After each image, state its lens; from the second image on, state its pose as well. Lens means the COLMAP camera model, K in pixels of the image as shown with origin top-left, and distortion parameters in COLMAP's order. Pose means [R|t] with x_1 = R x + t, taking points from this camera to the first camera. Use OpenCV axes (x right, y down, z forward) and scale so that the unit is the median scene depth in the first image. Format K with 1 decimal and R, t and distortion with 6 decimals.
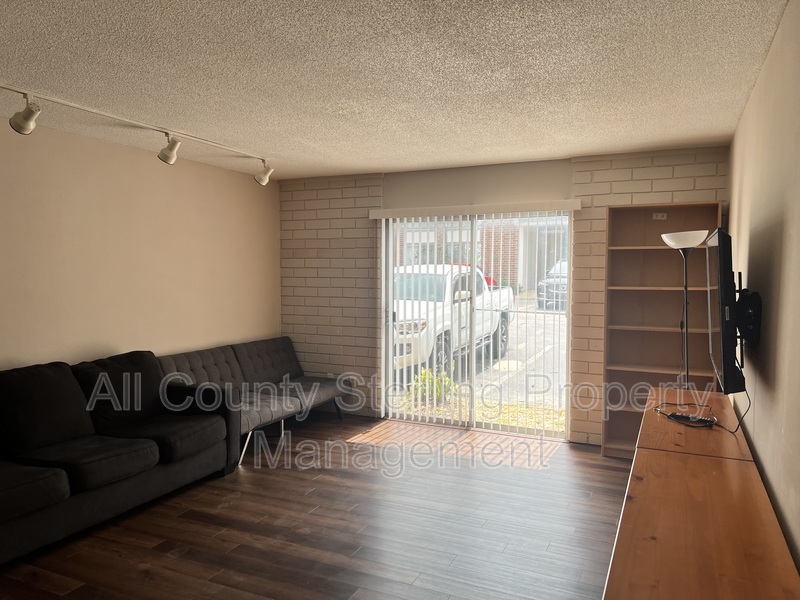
lens RADIAL K [[601.0, 0, 398.4], [0, 601.0, 303.7], [0, 0, 1]] dist [0.071339, -0.080162]
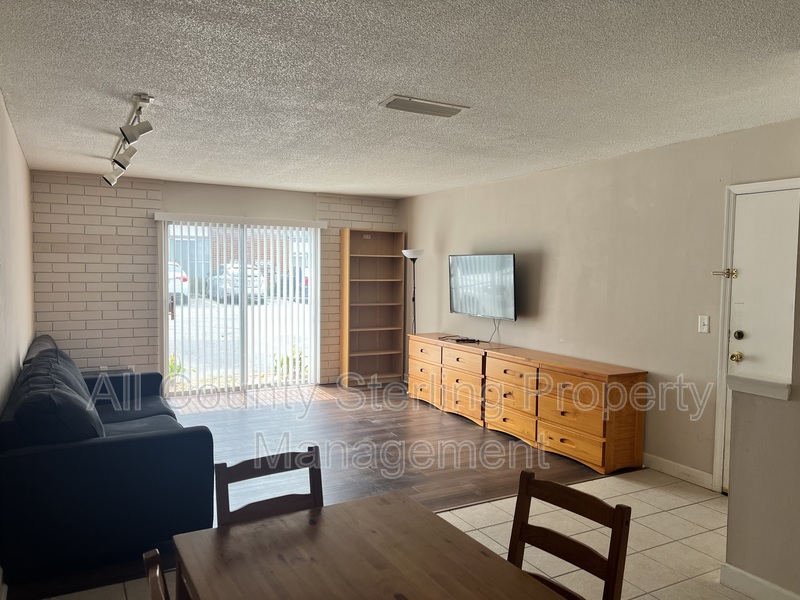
lens RADIAL K [[601.0, 0, 398.4], [0, 601.0, 303.7], [0, 0, 1]] dist [0.071339, -0.080162]
pose [[0.587510, -0.041075, 0.808173, -0.689737], [0.029837, 0.999131, 0.029090, -0.006398], [-0.808666, 0.007023, 0.588226, -0.016107]]
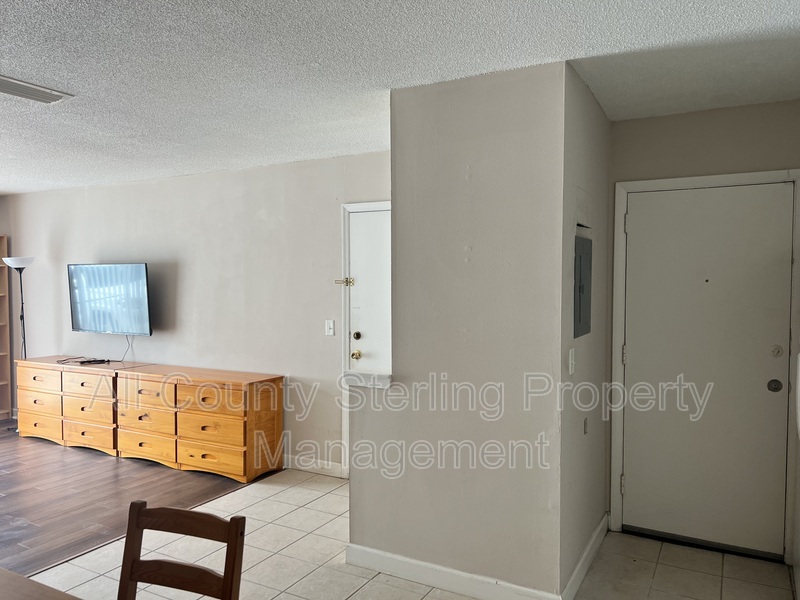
lens RADIAL K [[601.0, 0, 398.4], [0, 601.0, 303.7], [0, 0, 1]] dist [0.071339, -0.080162]
pose [[0.066111, -0.037289, 0.997115, -0.660673], [0.052281, 0.998058, 0.033858, -0.002166], [-0.996442, 0.049892, 0.067932, -0.037798]]
